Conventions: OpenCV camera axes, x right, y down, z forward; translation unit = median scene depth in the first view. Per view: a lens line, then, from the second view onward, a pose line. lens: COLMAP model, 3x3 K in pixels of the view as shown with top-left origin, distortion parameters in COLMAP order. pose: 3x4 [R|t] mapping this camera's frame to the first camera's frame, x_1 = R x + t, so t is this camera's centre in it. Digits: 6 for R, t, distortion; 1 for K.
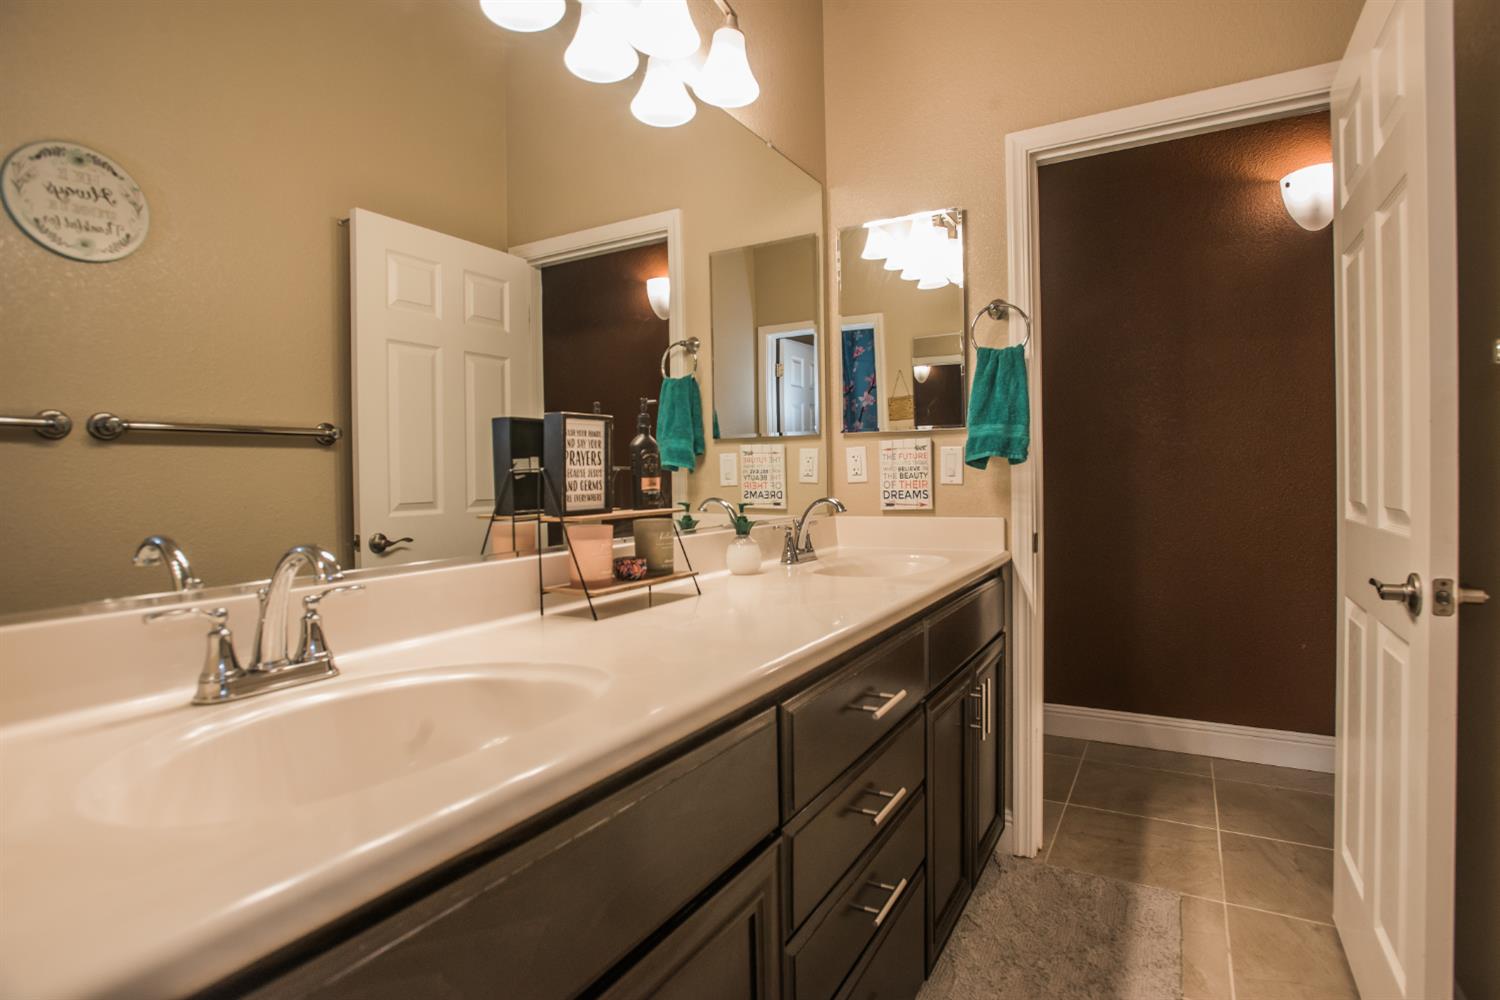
lens RADIAL K [[732.6, 0, 759.0], [0, 732.6, 489.9], [0, 0, 1]] dist [-0.067655, 0.031100]
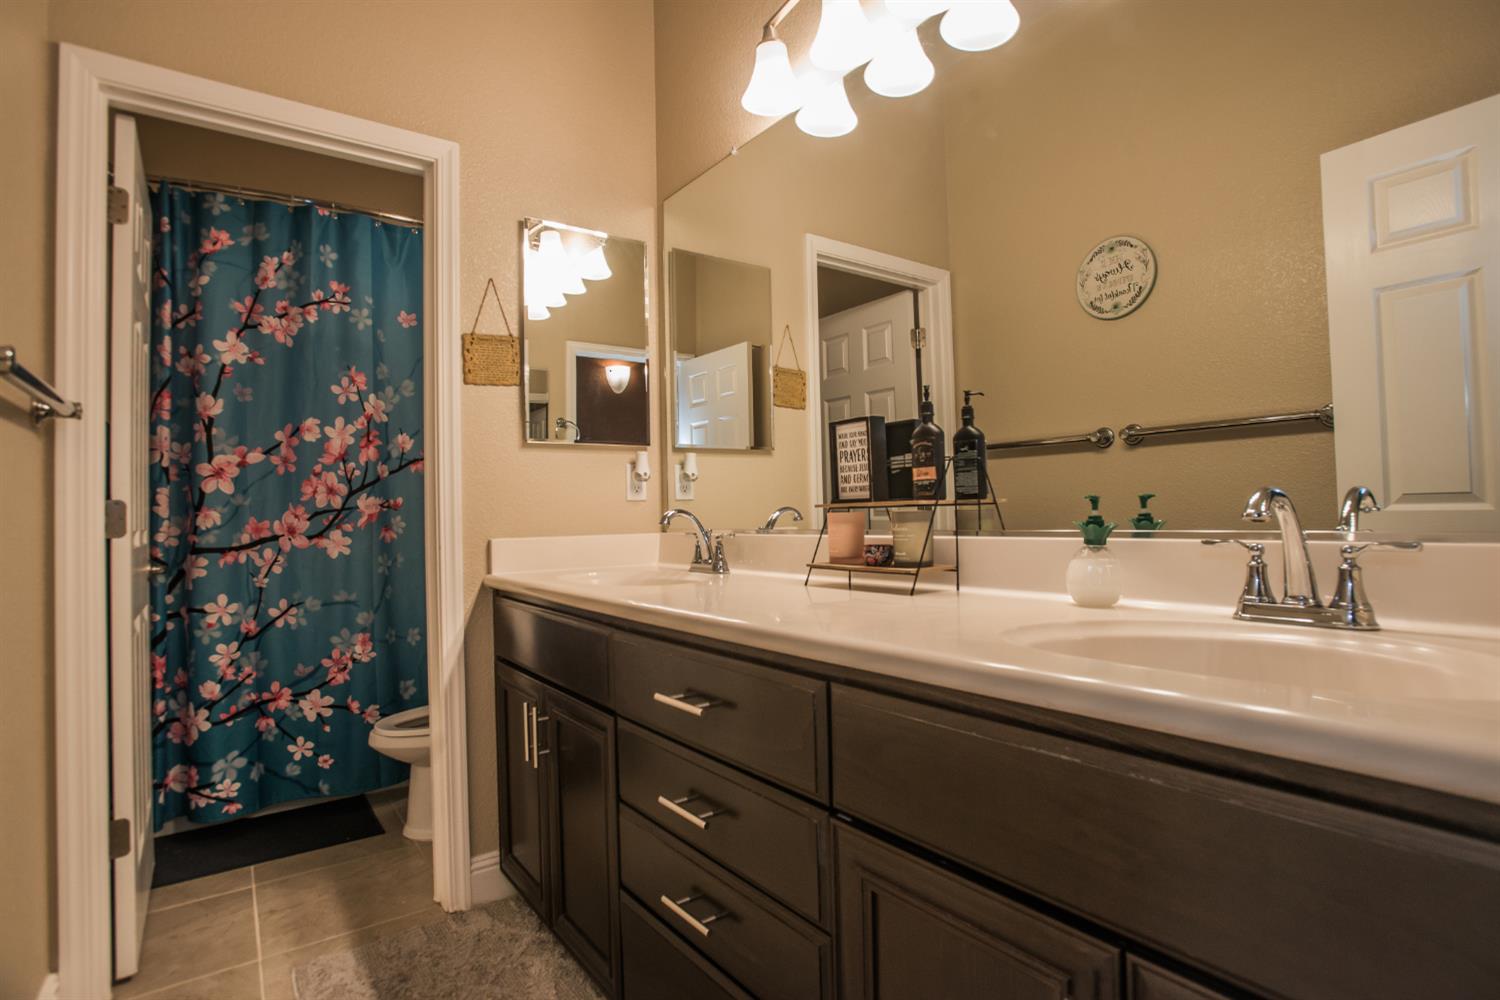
lens RADIAL K [[732.6, 0, 759.0], [0, 732.6, 489.9], [0, 0, 1]] dist [-0.067655, 0.031100]
pose [[-0.403000, 0.003497, -0.915193, 0.815311], [0.010451, 0.999945, -0.000781, 0.010568], [0.915140, -0.009879, -0.403014, 1.191639]]
